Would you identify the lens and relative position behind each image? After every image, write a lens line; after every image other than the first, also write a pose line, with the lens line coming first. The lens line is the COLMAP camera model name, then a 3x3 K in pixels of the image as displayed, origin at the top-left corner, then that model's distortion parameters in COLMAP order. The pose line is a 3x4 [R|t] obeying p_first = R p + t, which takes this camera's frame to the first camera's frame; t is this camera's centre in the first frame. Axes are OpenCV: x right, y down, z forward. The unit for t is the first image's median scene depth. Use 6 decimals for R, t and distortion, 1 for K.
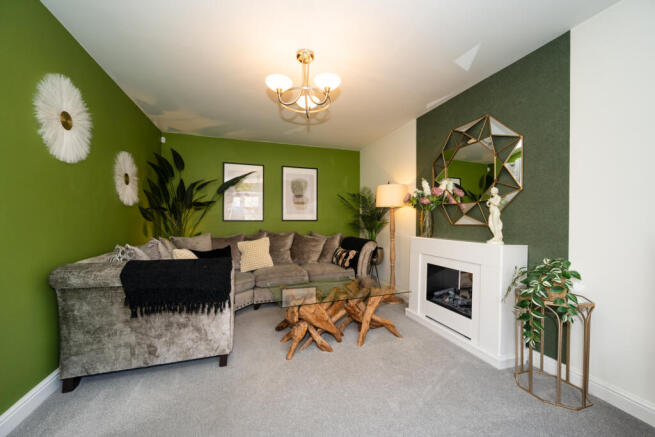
lens RADIAL K [[252.8, 0, 327.5], [0, 252.8, 218.5], [0, 0, 1]] dist [-0.000717, -0.000052]
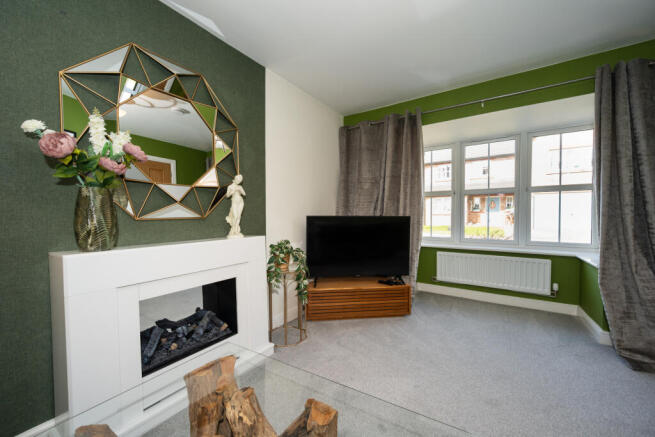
lens RADIAL K [[252.8, 0, 327.5], [0, 252.8, 218.5], [0, 0, 1]] dist [-0.000717, -0.000052]
pose [[-0.633408, -0.010824, 0.773742, -0.181685], [-0.002233, 0.999924, 0.012160, 0.014790], [-0.773815, 0.005975, -0.633384, 0.978331]]
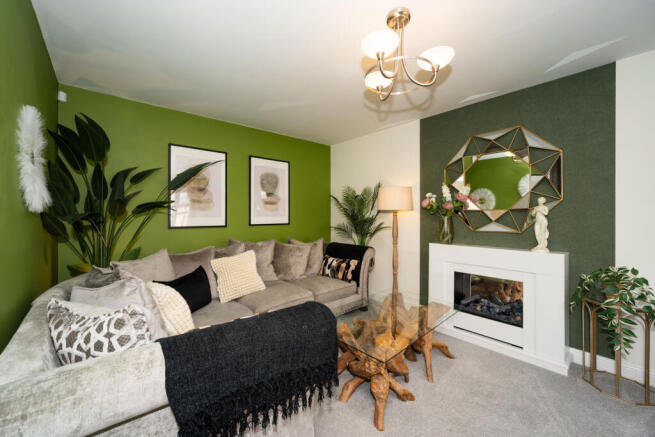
lens RADIAL K [[259.0, 0, 326.6], [0, 259.0, 211.9], [0, 0, 1]] dist [0.002256, 0.000477]
pose [[0.923943, -0.000962, 0.382529, -0.411651], [0.002658, 0.999989, -0.003906, -0.045643], [-0.382521, 0.004625, 0.923935, 0.259187]]
